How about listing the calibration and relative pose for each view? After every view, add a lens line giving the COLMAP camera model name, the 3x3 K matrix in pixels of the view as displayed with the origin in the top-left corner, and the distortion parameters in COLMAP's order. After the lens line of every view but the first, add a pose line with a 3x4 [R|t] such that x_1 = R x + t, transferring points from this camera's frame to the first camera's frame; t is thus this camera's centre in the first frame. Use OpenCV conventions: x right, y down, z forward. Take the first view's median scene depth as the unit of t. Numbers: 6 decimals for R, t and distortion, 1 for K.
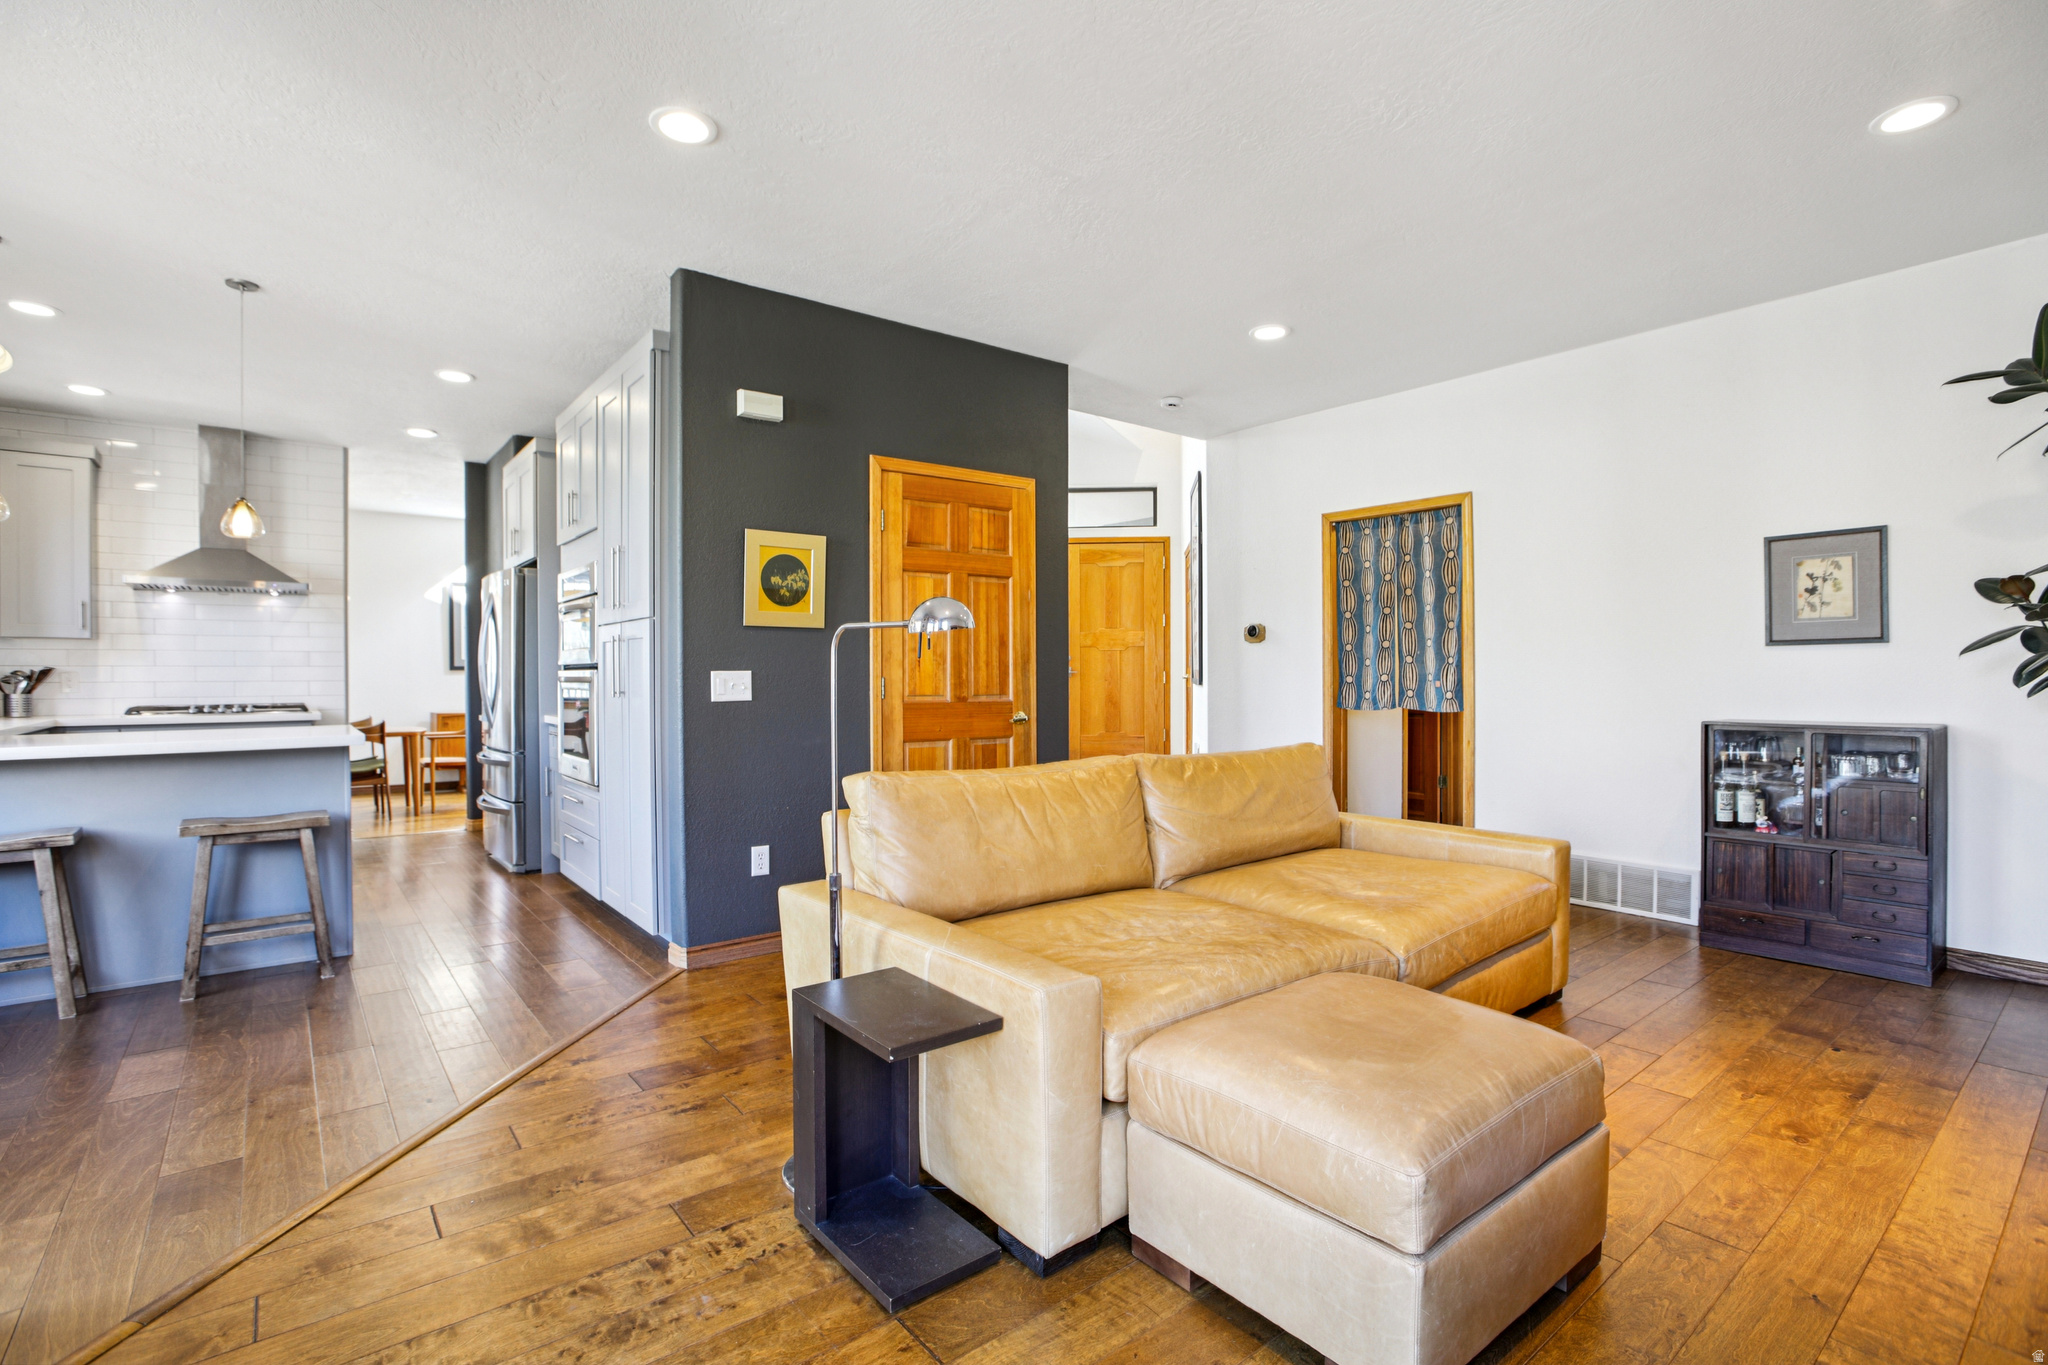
lens RADIAL K [[968.3, 0, 1019.5], [0, 968.3, 684.5], [0, 0, 1]] dist [-0.044017, 0.018646]
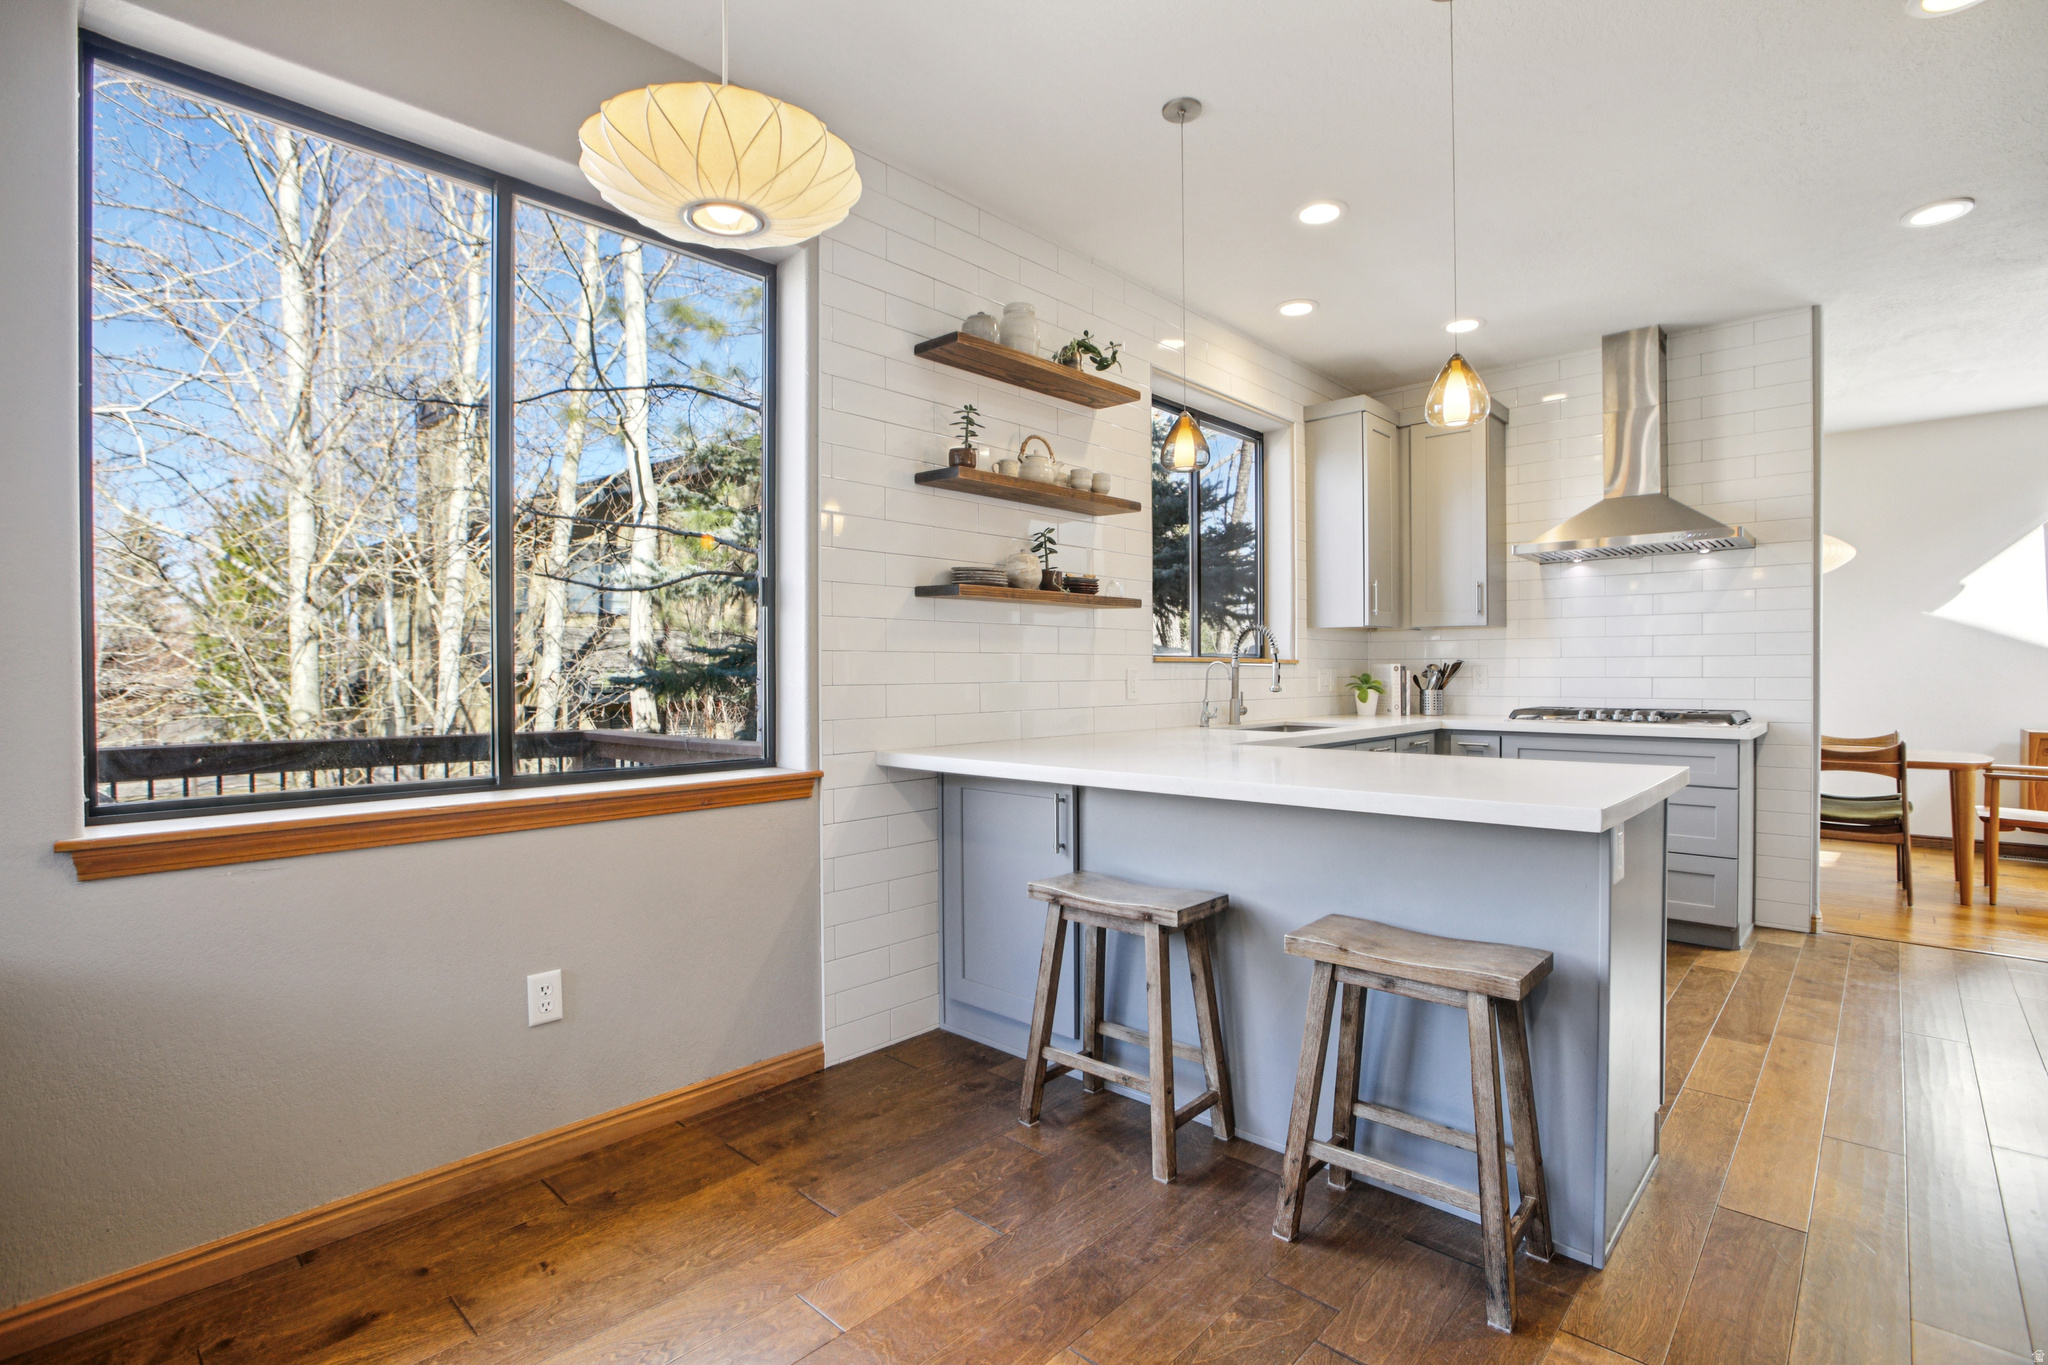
lens RADIAL K [[967.2, 0, 1018.0], [0, 967.2, 672.8], [0, 0, 1]] dist [-0.045741, 0.020633]
pose [[0.156179, 0.002501, -0.987726, -0.205816], [-0.007436, 0.999971, 0.001356, -0.004720], [0.987701, 0.007133, 0.156194, 0.456299]]
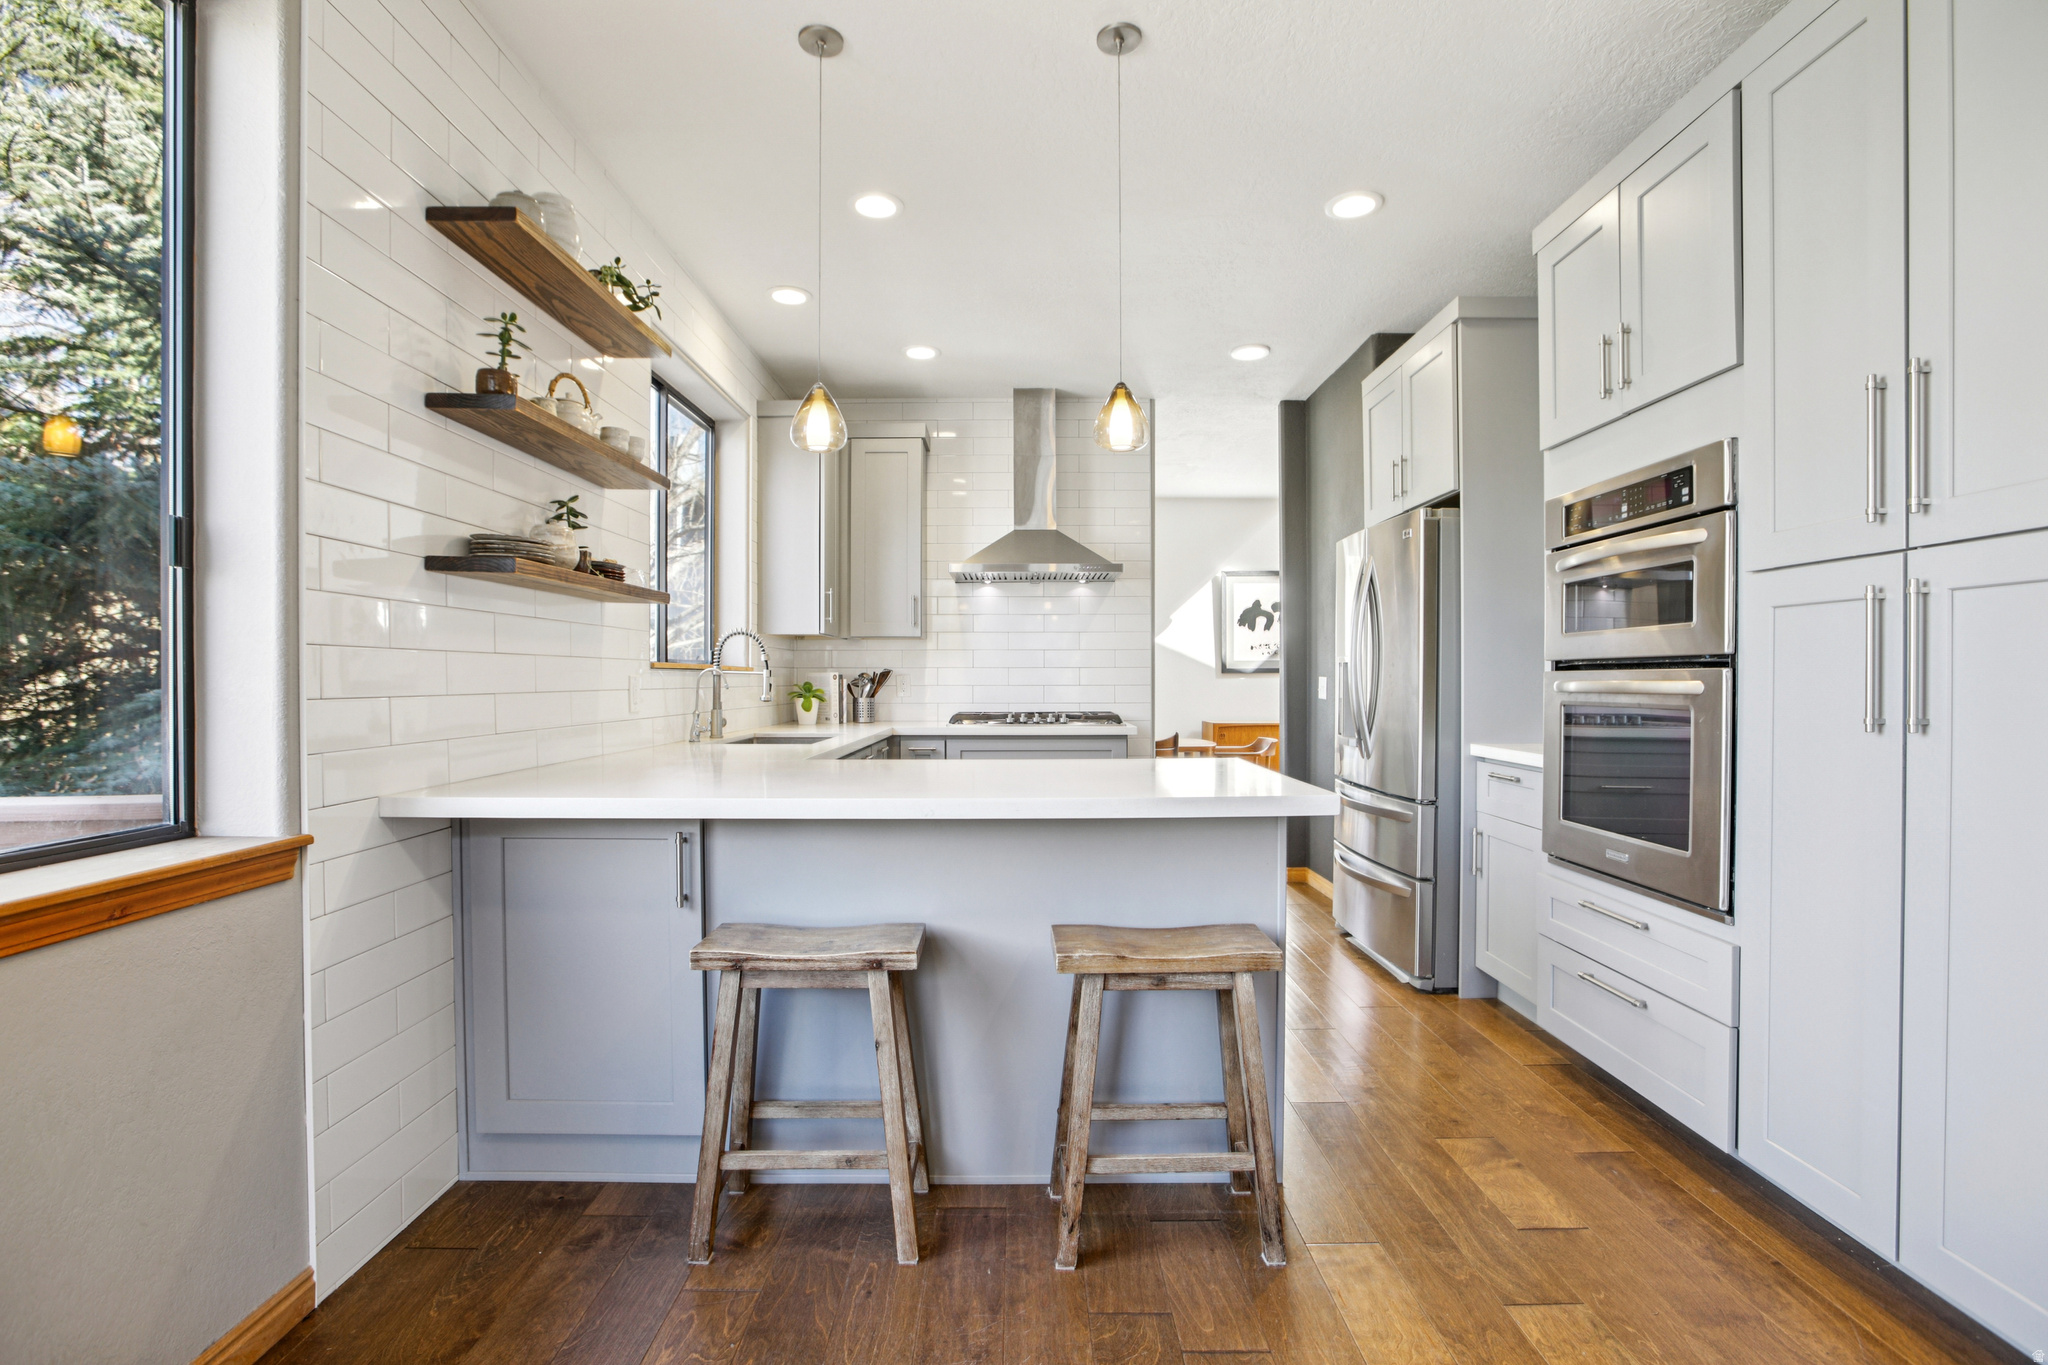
lens RADIAL K [[968.3, 0, 1019.5], [0, 968.3, 684.5], [0, 0, 1]] dist [-0.044017, 0.018646]
pose [[0.787827, 0.004634, -0.615879, -0.341787], [-0.007070, 0.999974, -0.001520, -0.002866], [0.615856, 0.005552, 0.787839, 0.331591]]
